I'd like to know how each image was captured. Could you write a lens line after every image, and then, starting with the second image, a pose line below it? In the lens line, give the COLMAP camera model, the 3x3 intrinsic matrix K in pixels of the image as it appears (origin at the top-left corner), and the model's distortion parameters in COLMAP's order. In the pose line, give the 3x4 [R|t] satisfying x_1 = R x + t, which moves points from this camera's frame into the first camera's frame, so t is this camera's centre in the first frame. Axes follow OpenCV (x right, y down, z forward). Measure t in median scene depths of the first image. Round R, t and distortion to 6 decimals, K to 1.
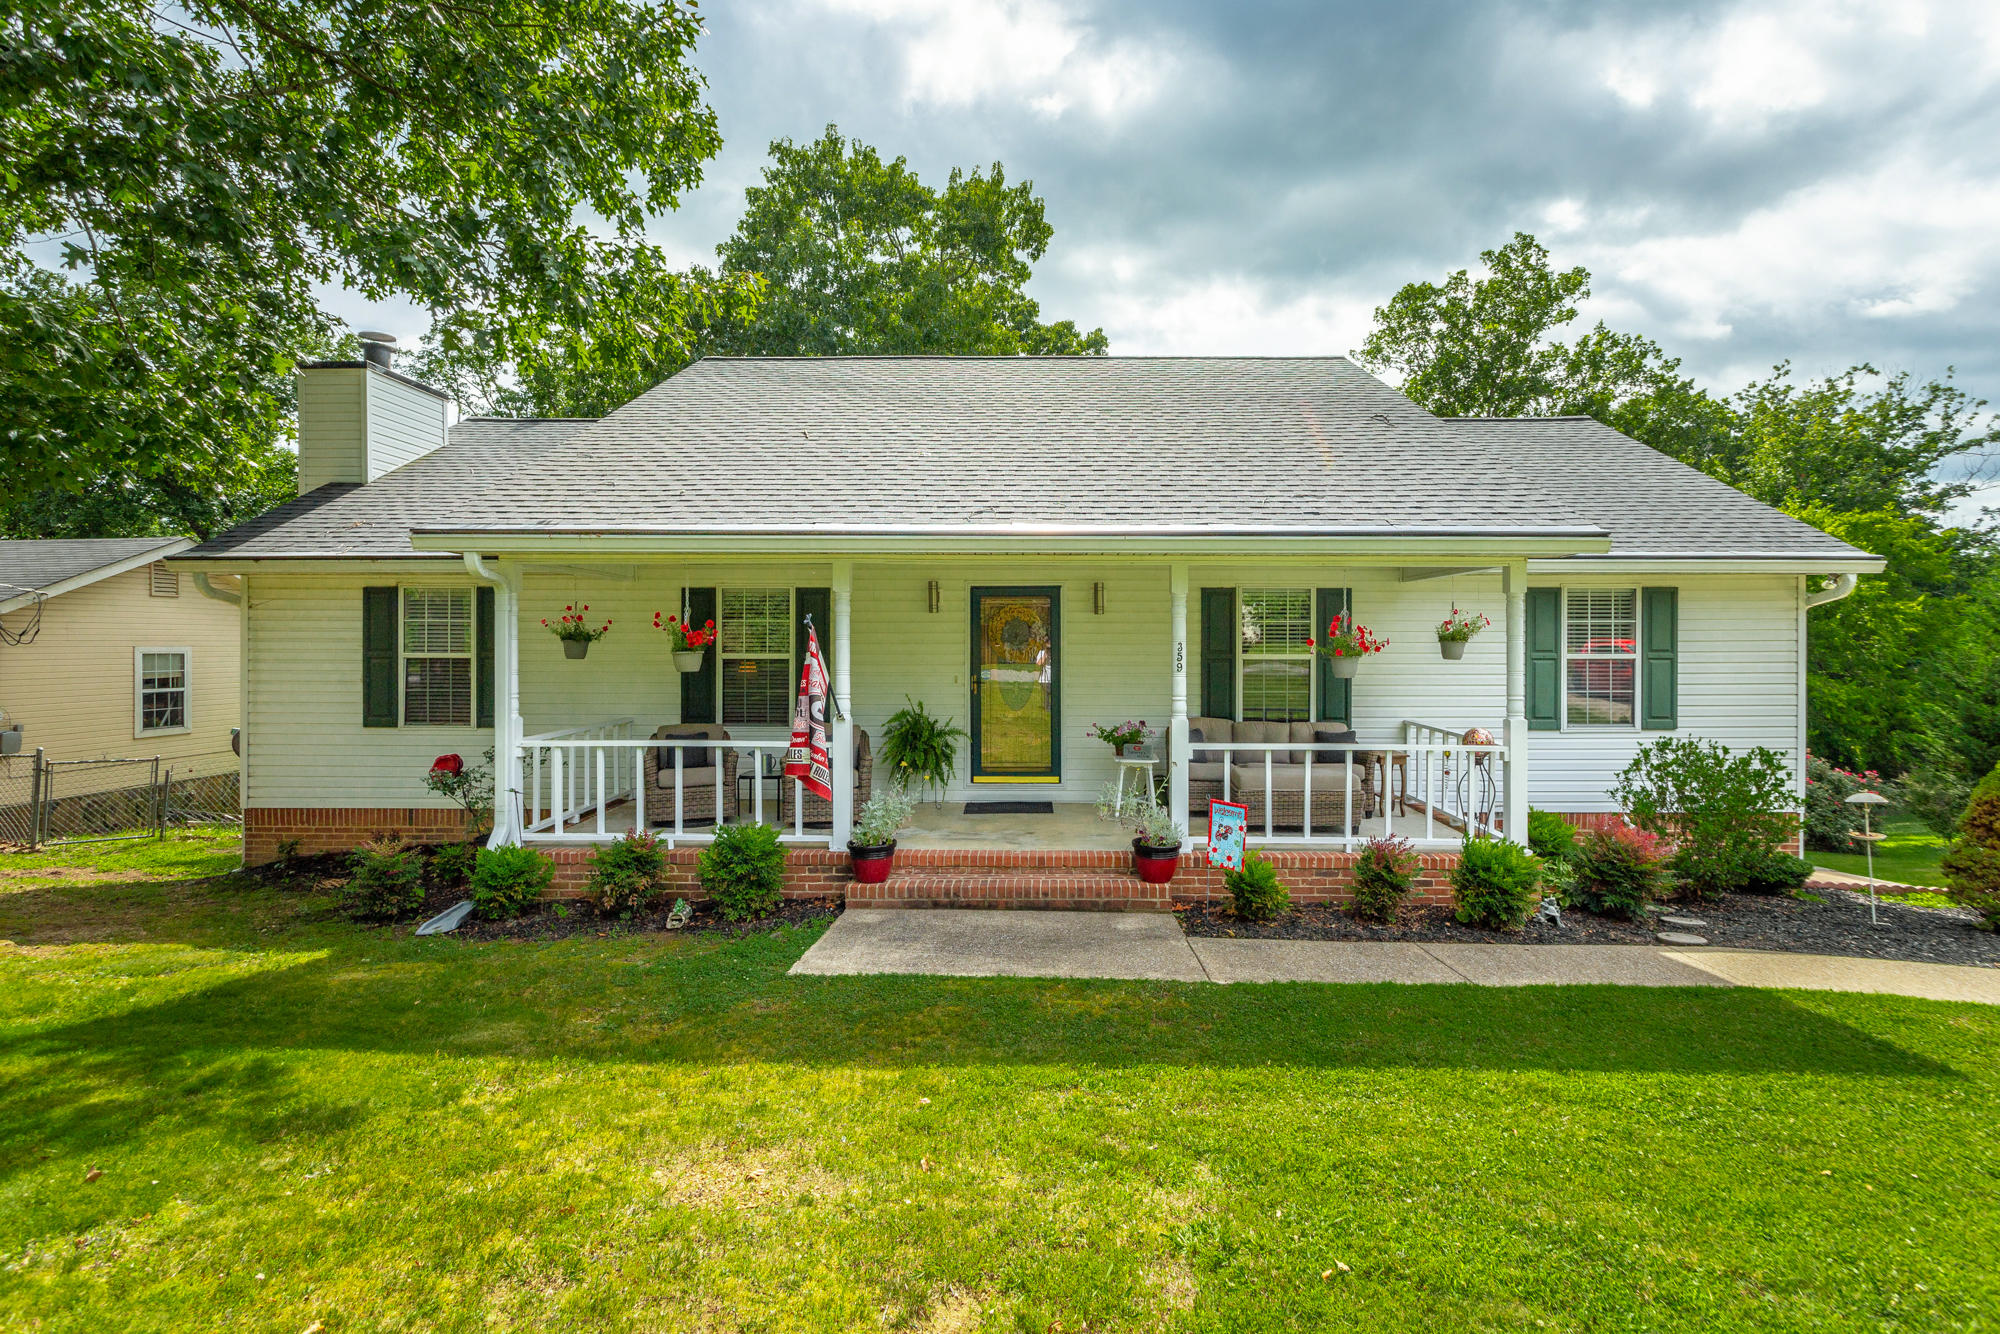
lens RADIAL K [[931.8, 0, 1040.6], [0, 931.8, 641.6], [0, 0, 1]] dist [-0.000592, 0.000310]
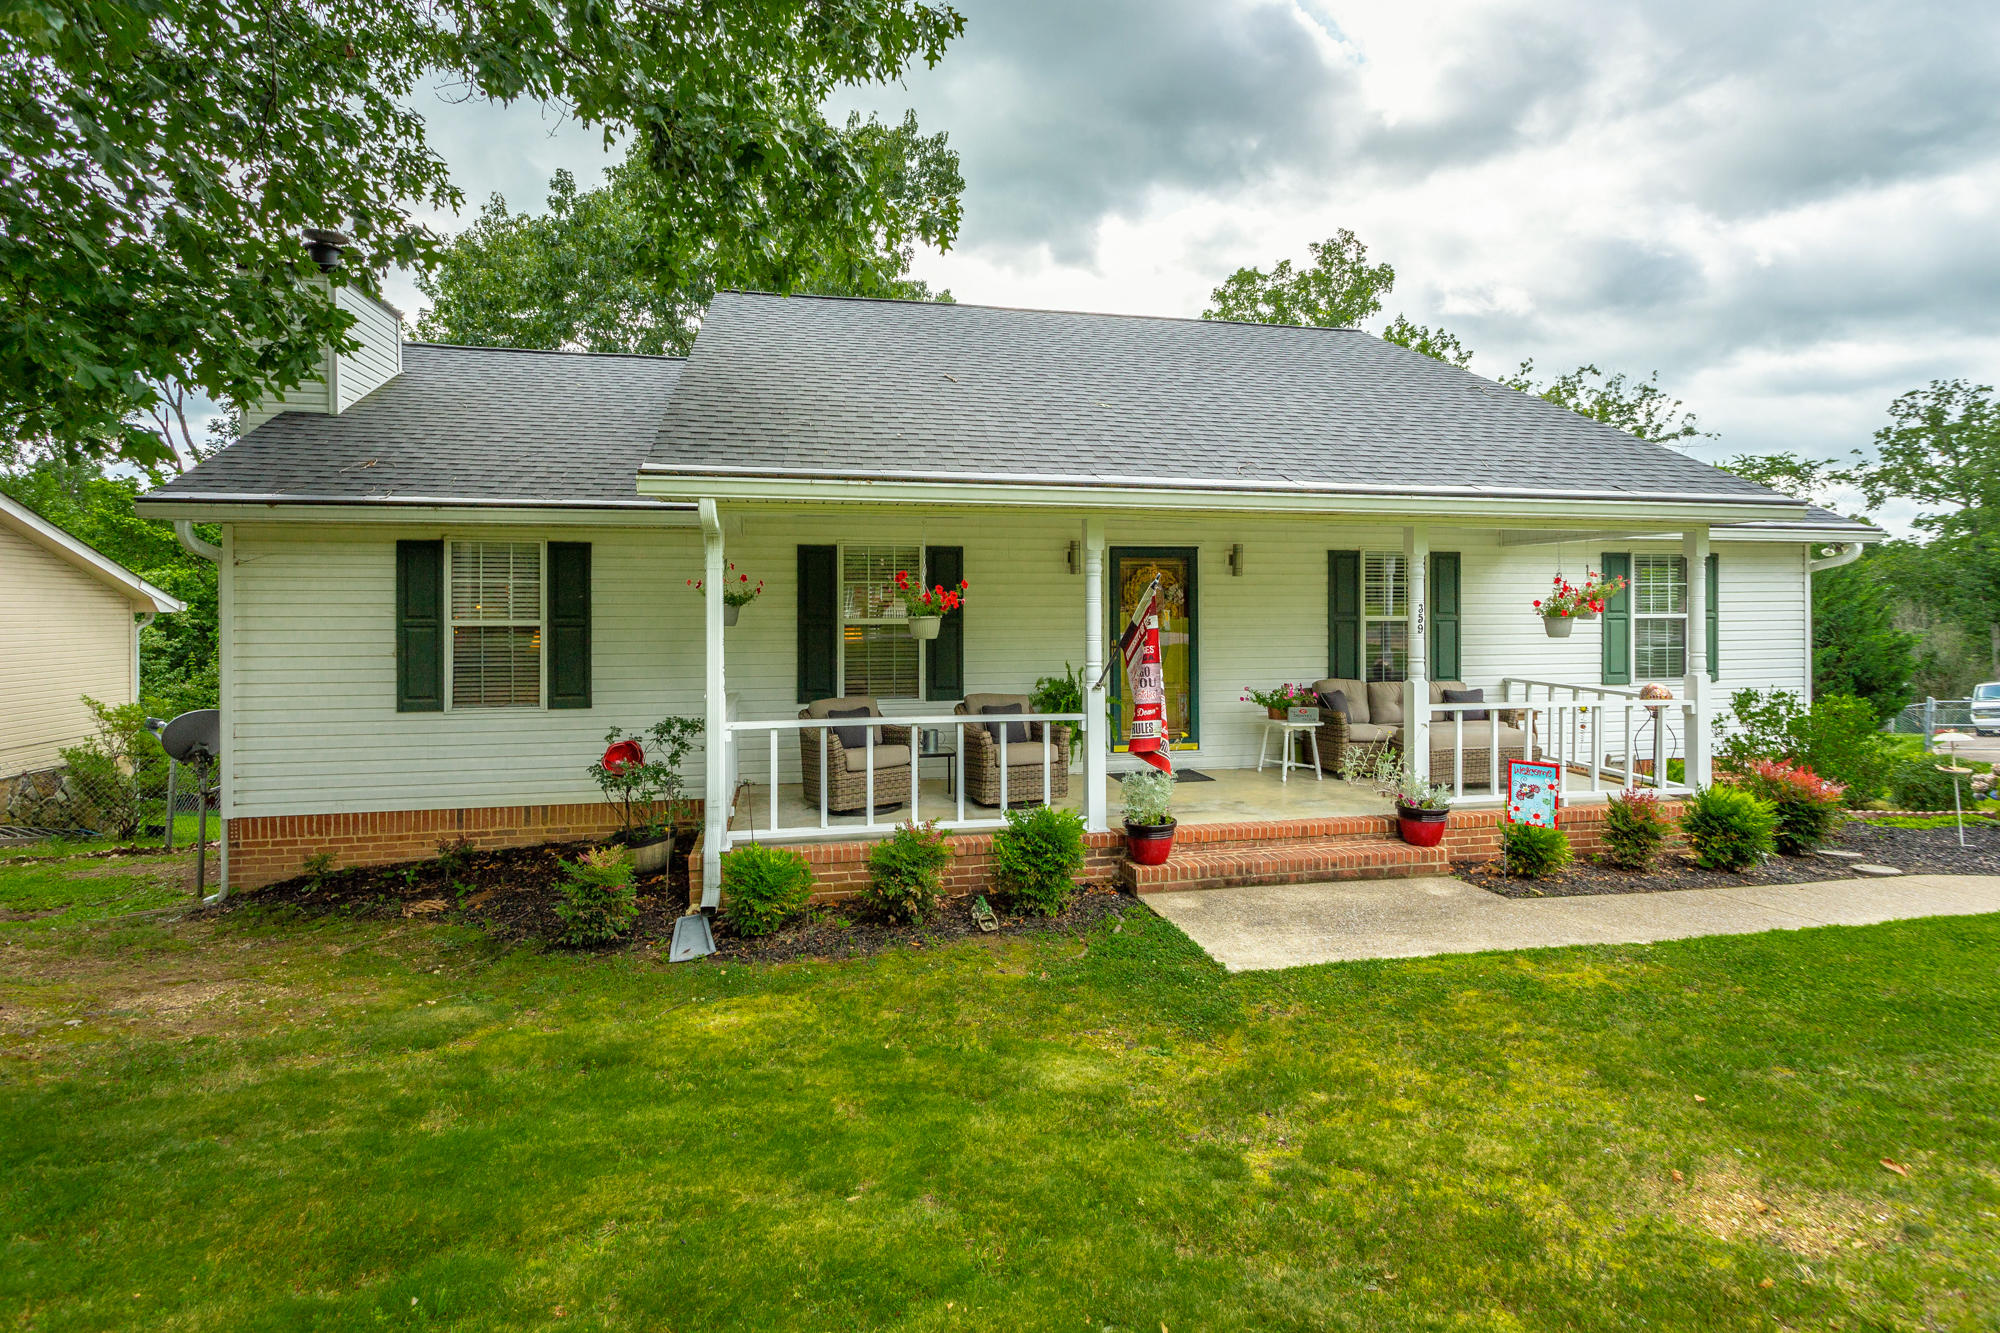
lens RADIAL K [[929.0, 0, 1004.4], [0, 929.0, 605.6], [0, 0, 1]] dist [0.000437, 0.000455]
pose [[0.977602, -0.003413, 0.210434, -0.394268], [0.003562, 0.999994, -0.000328, 0.001139], [-0.210431, 0.001070, 0.977608, 0.096832]]
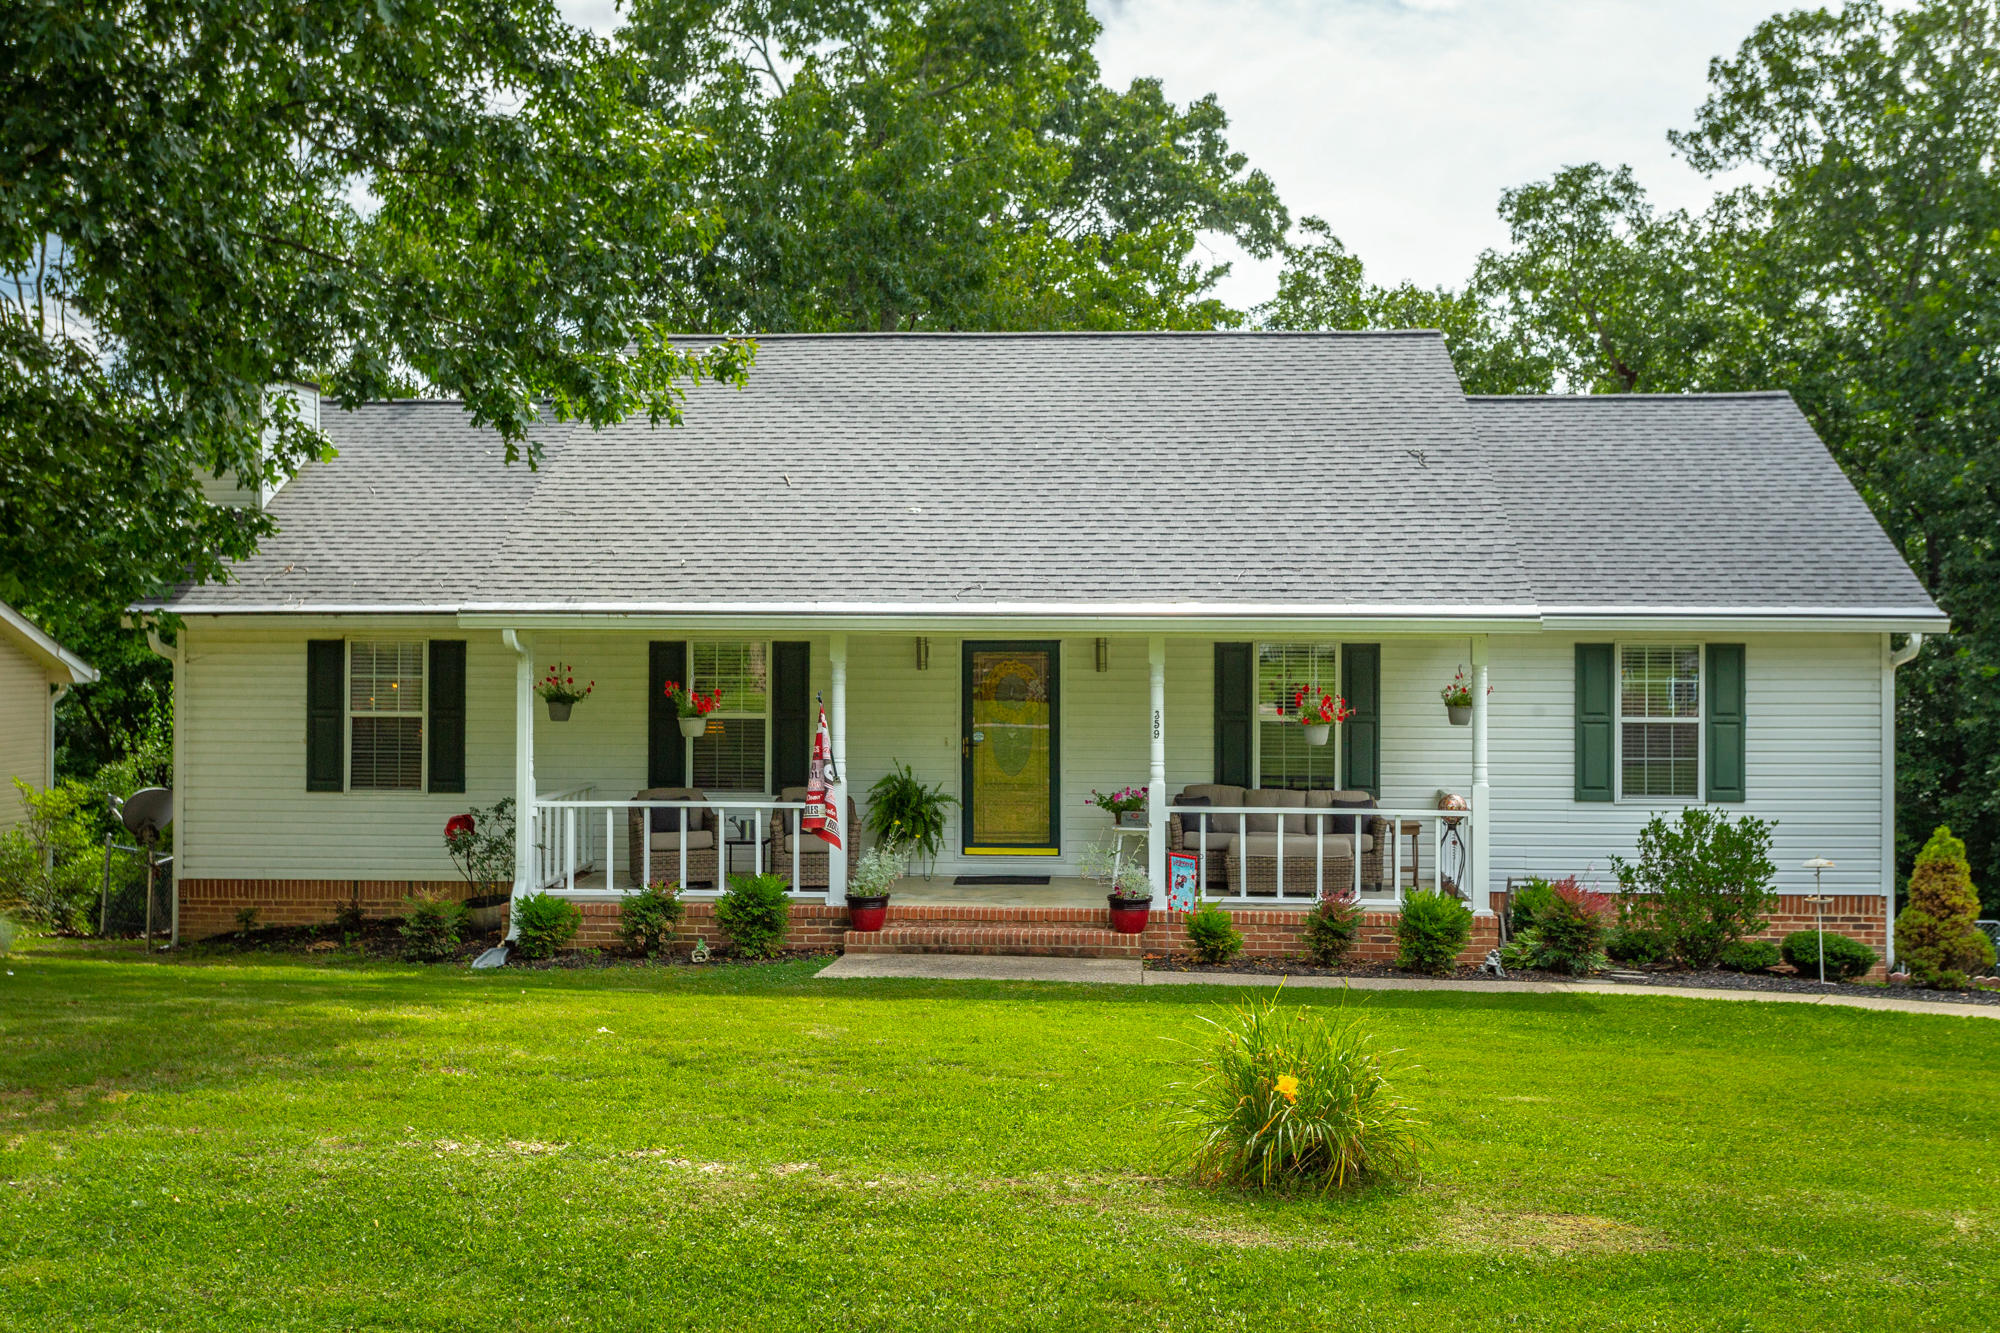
lens RADIAL K [[2079.7, 0, 1035.7], [0, 2079.7, 614.7], [0, 0, 1]] dist [0.036596, -0.019787]
pose [[0.998701, 0.001051, -0.050947, 0.105218], [-0.001614, 0.999938, -0.011011, -0.064580], [0.050933, 0.011079, 0.998641, -1.079581]]
